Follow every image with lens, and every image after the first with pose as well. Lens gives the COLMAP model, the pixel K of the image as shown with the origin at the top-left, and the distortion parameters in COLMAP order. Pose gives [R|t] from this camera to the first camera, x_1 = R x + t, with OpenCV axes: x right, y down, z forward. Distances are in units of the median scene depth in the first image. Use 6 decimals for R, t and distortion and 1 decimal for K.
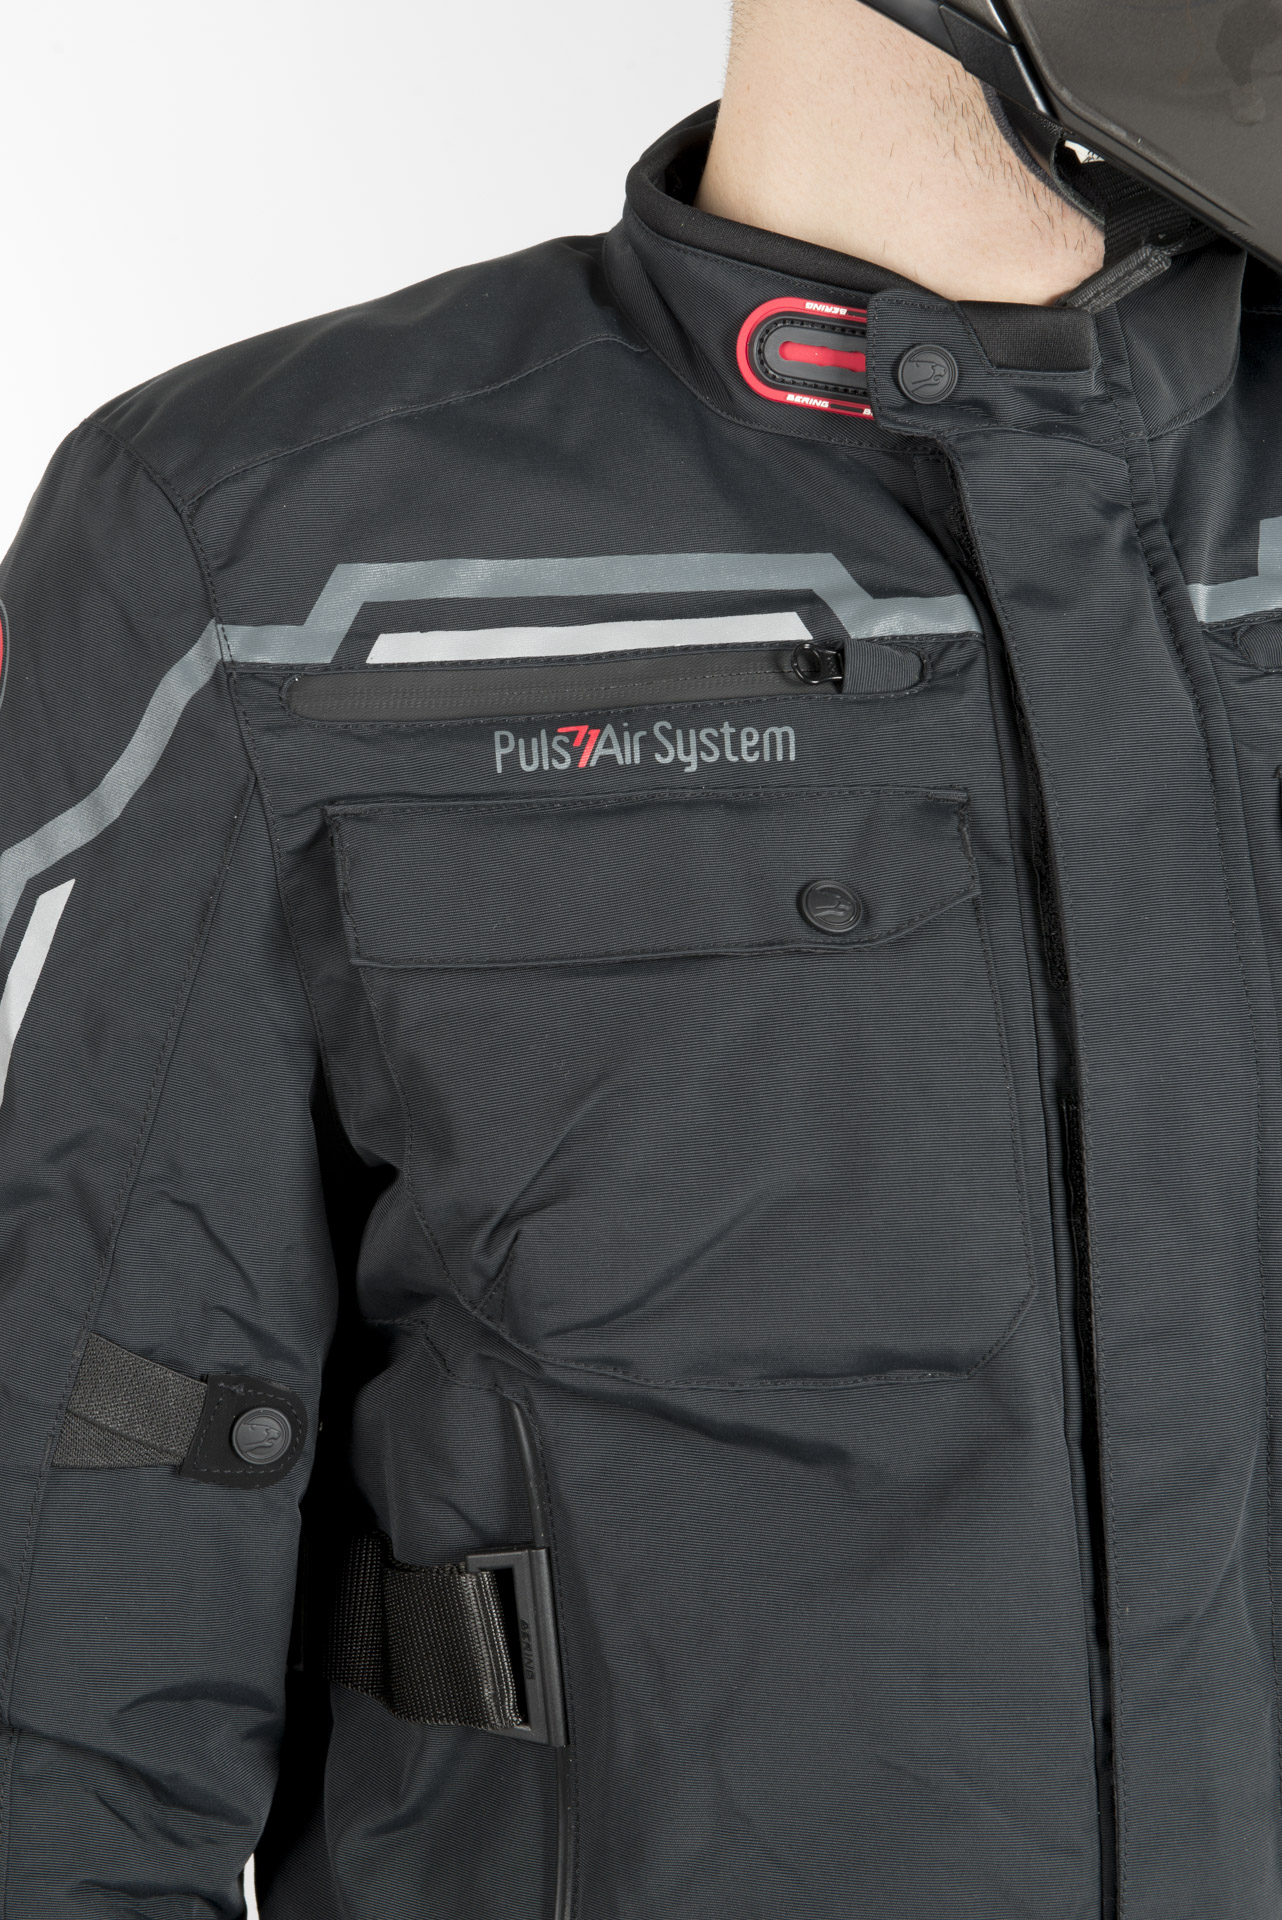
lens RADIAL K [[3922.2, 0, 639.7], [0, 3922.2, 1022.7], [0, 0, 1]] dist [0.034734, 0.081792]
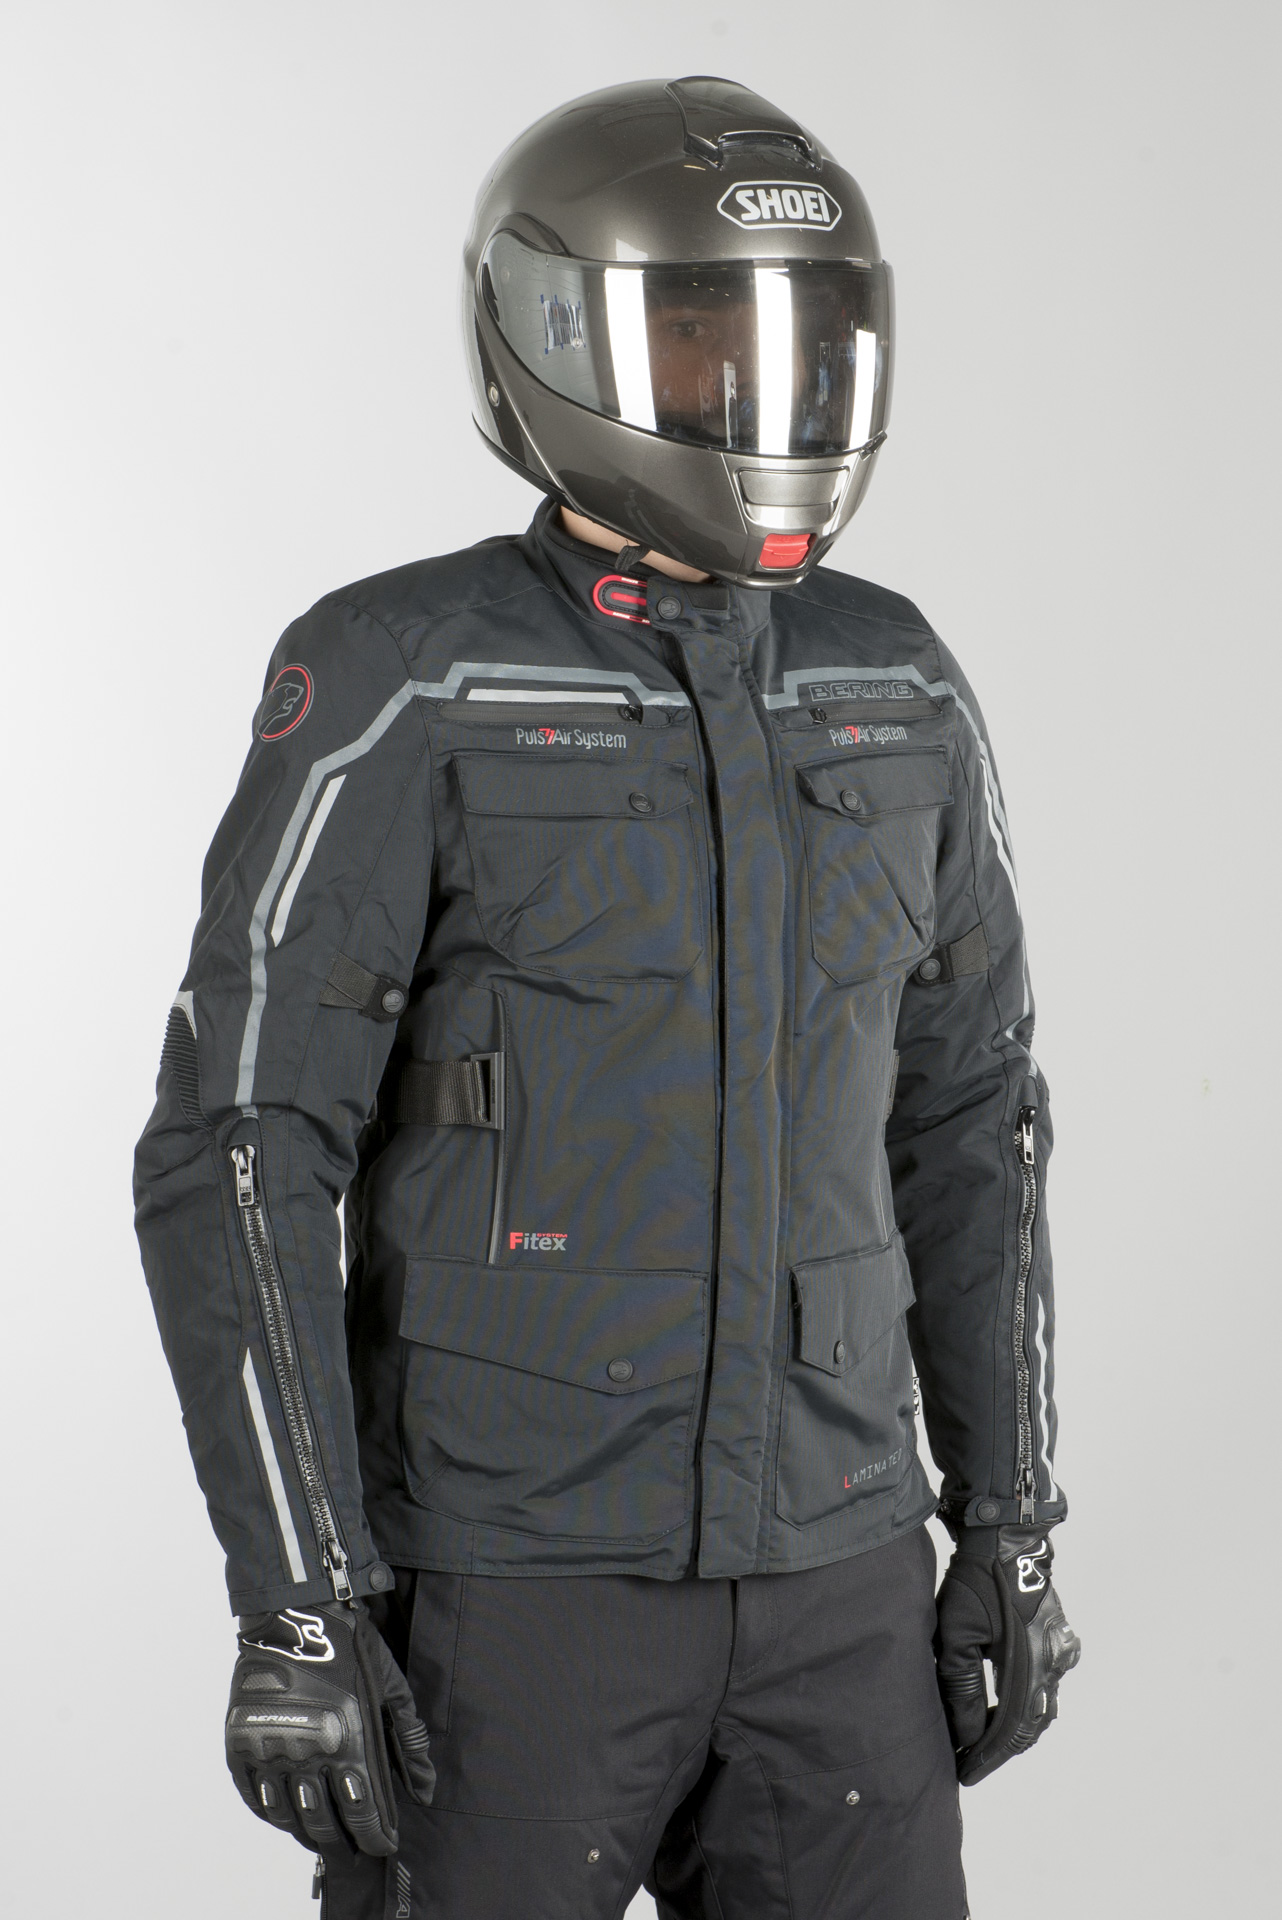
lens RADIAL K [[4222.4, 0, 641.0], [0, 4222.4, 960.0], [0, 0, 1]] dist [0.210594, -0.054986]
pose [[0.974077, 0.060510, 0.217973, -0.558323], [-0.046082, 0.996434, -0.070682, 0.274797], [-0.221473, 0.058805, 0.973392, -1.759163]]
